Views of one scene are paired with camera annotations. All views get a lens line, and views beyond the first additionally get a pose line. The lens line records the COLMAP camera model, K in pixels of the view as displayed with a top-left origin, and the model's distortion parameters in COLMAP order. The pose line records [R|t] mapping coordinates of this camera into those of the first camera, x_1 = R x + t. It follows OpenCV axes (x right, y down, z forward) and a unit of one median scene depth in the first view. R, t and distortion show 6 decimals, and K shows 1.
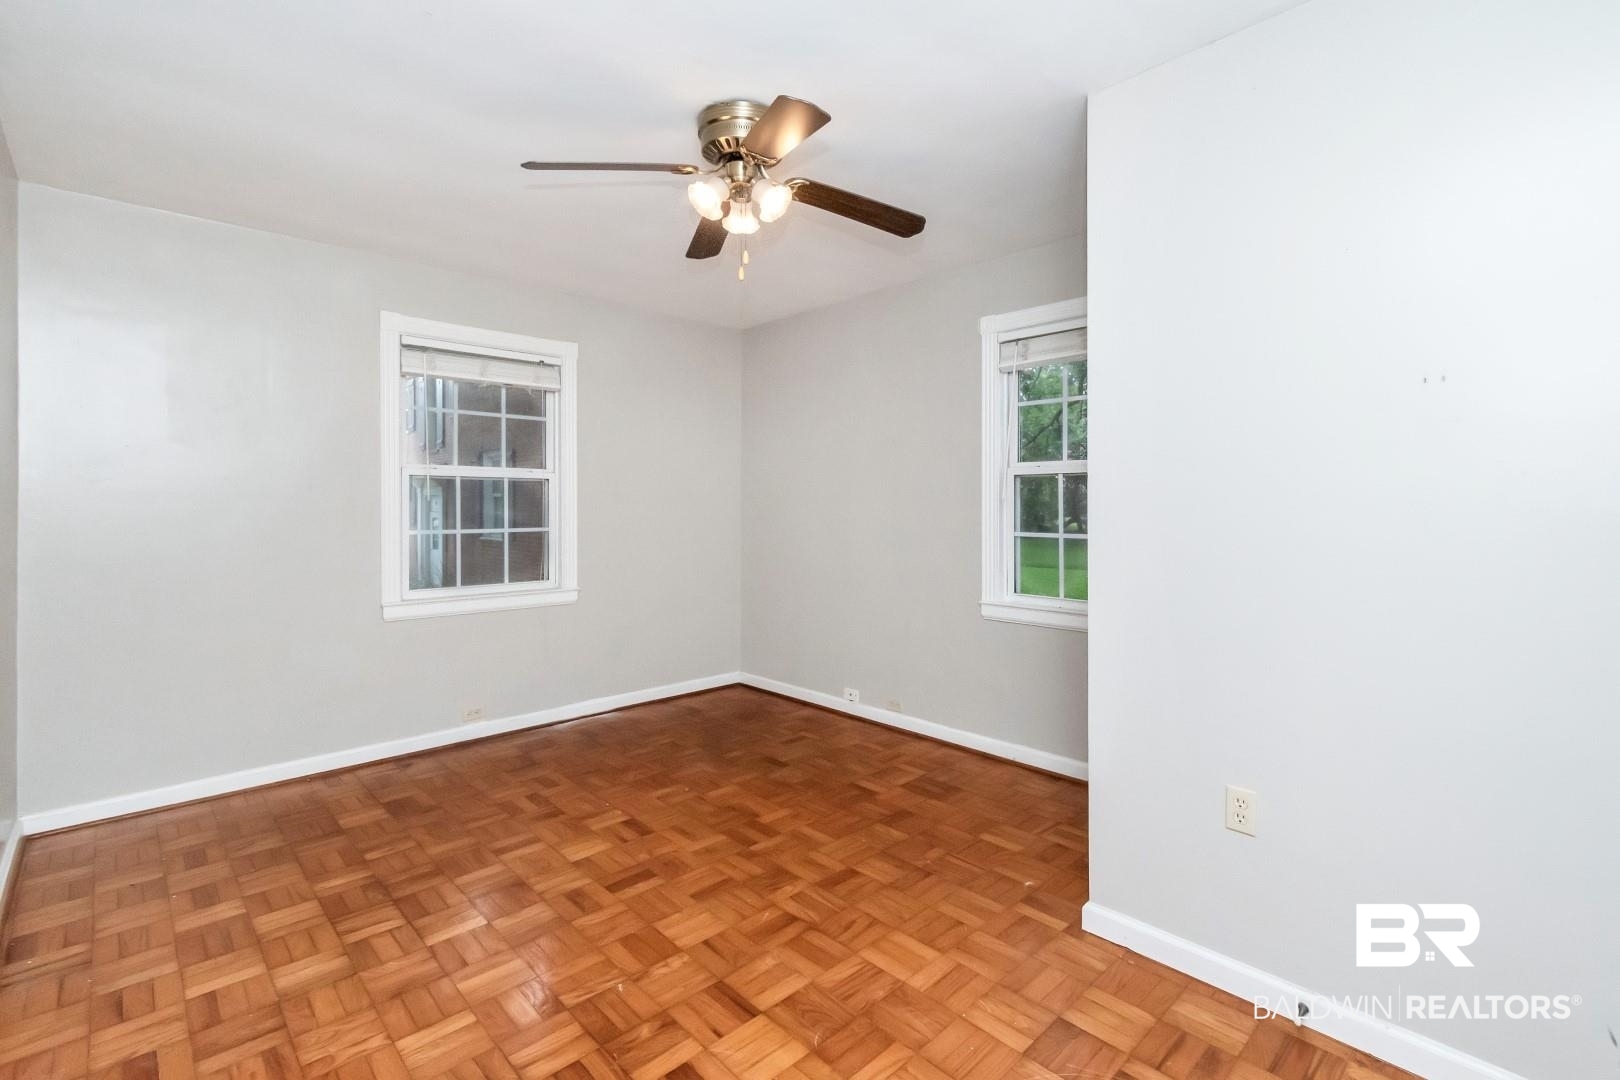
lens RADIAL K [[740.9, 0, 808.0], [0, 740.9, 507.2], [0, 0, 1]] dist [0.001016, -0.000186]
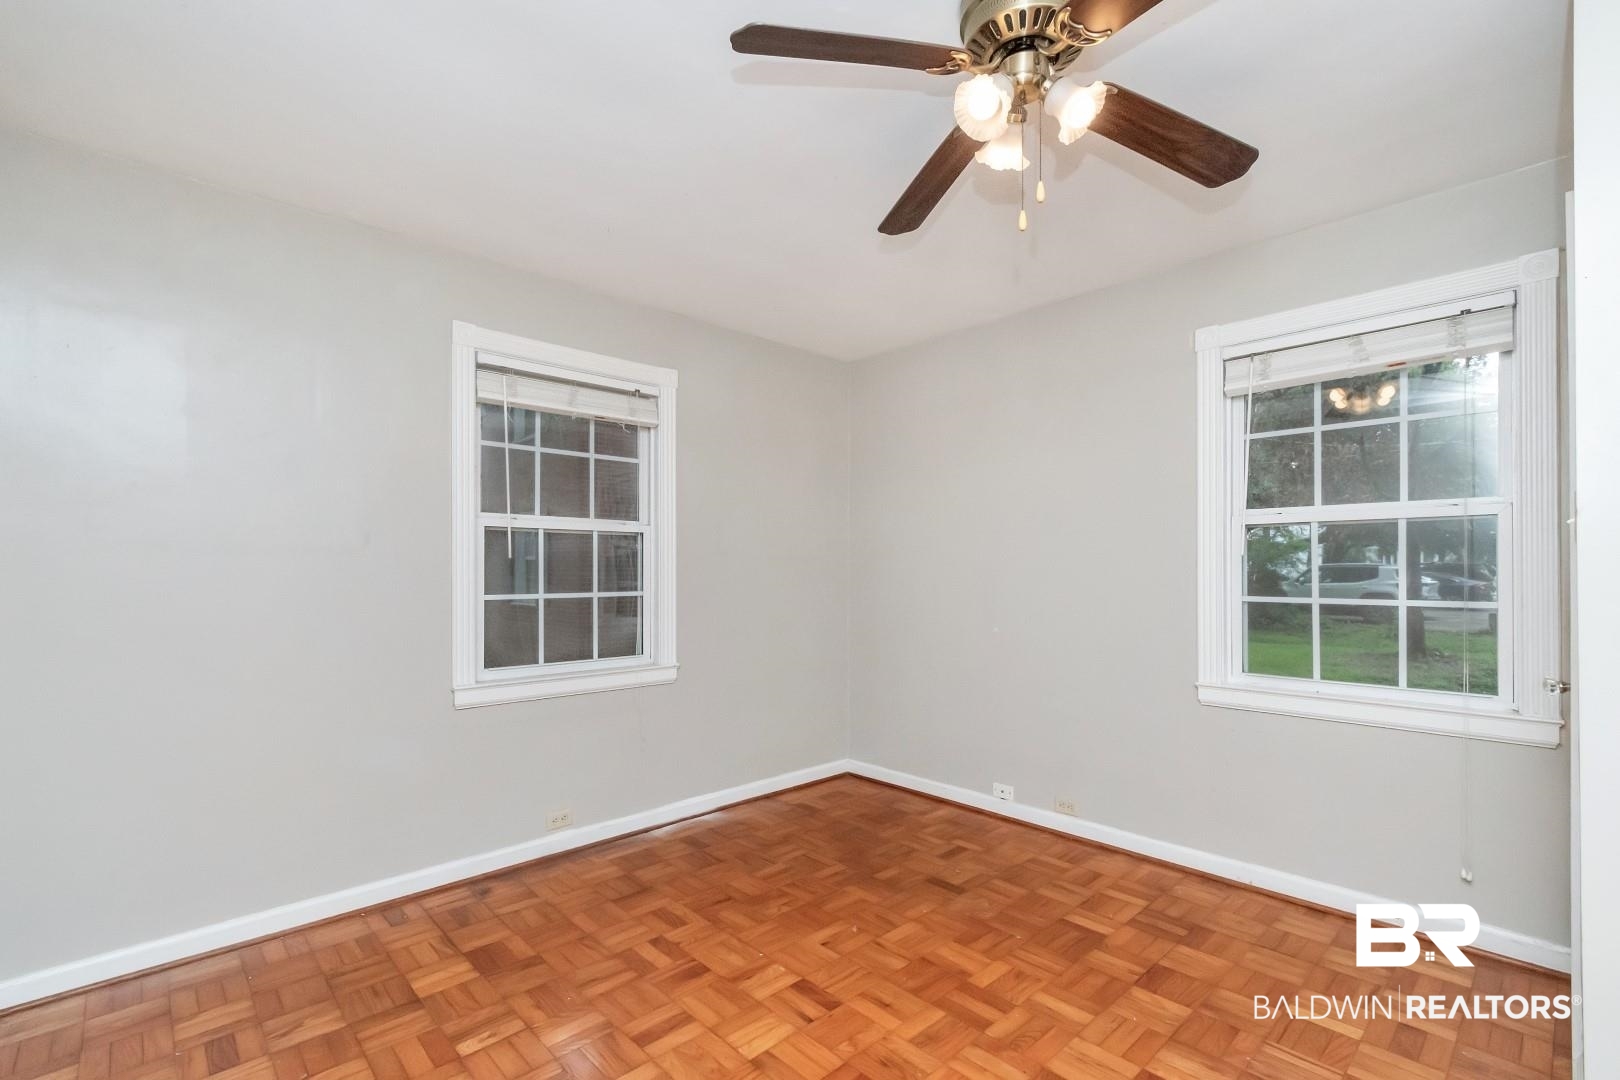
lens RADIAL K [[727.8, 0, 810.2], [0, 727.8, 566.2], [0, 0, 1]] dist [0.001226, 0.000523]
pose [[0.999999, -0.001028, -0.000221, -0.195658], [0.001027, 0.999973, -0.007259, 0.006413], [0.000229, 0.007258, 0.999974, 0.222362]]
